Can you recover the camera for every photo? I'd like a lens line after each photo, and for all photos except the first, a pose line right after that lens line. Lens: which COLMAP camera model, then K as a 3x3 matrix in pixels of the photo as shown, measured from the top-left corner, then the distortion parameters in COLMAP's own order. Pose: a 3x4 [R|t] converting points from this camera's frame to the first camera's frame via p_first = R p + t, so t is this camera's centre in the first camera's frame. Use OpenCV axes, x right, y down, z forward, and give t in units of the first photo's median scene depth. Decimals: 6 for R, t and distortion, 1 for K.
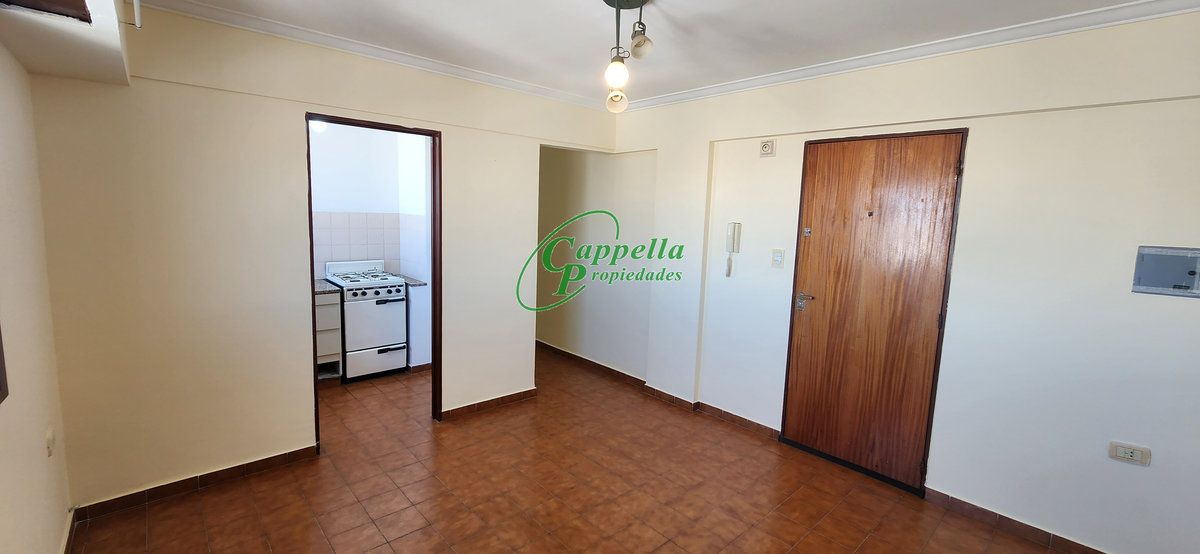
lens RADIAL K [[487.0, 0, 590.9], [0, 487.0, 266.5], [0, 0, 1]] dist [0.000616, -0.000095]
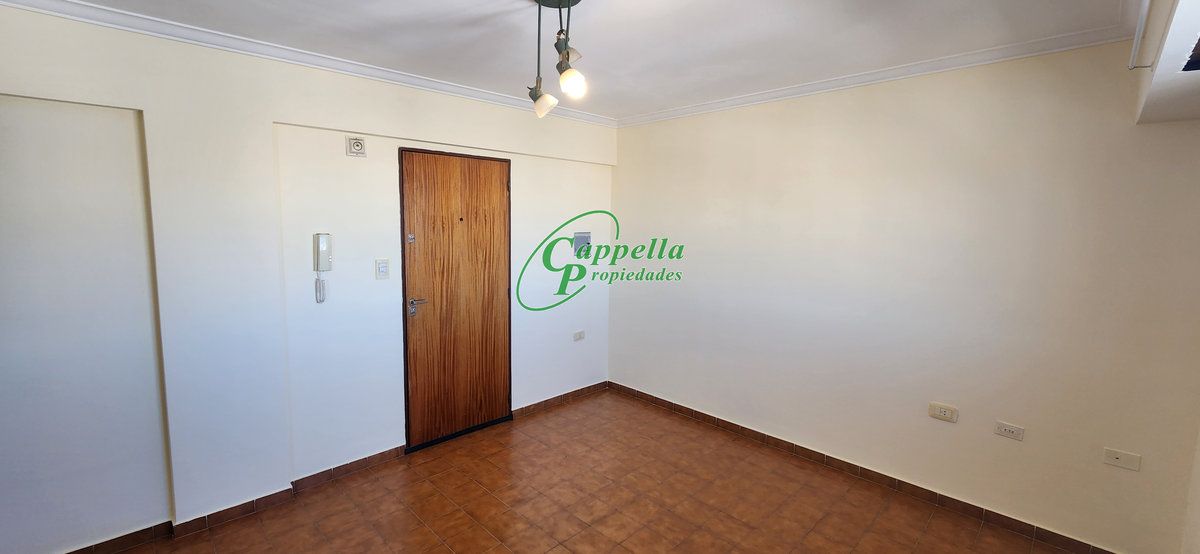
lens RADIAL K [[487.0, 0, 590.9], [0, 487.0, 266.5], [0, 0, 1]] dist [0.000616, -0.000095]
pose [[-0.044486, -0.130807, 0.990409, -0.602562], [0.100842, 0.985739, 0.134720, -0.116131], [-0.993907, 0.105868, -0.030661, 0.691793]]
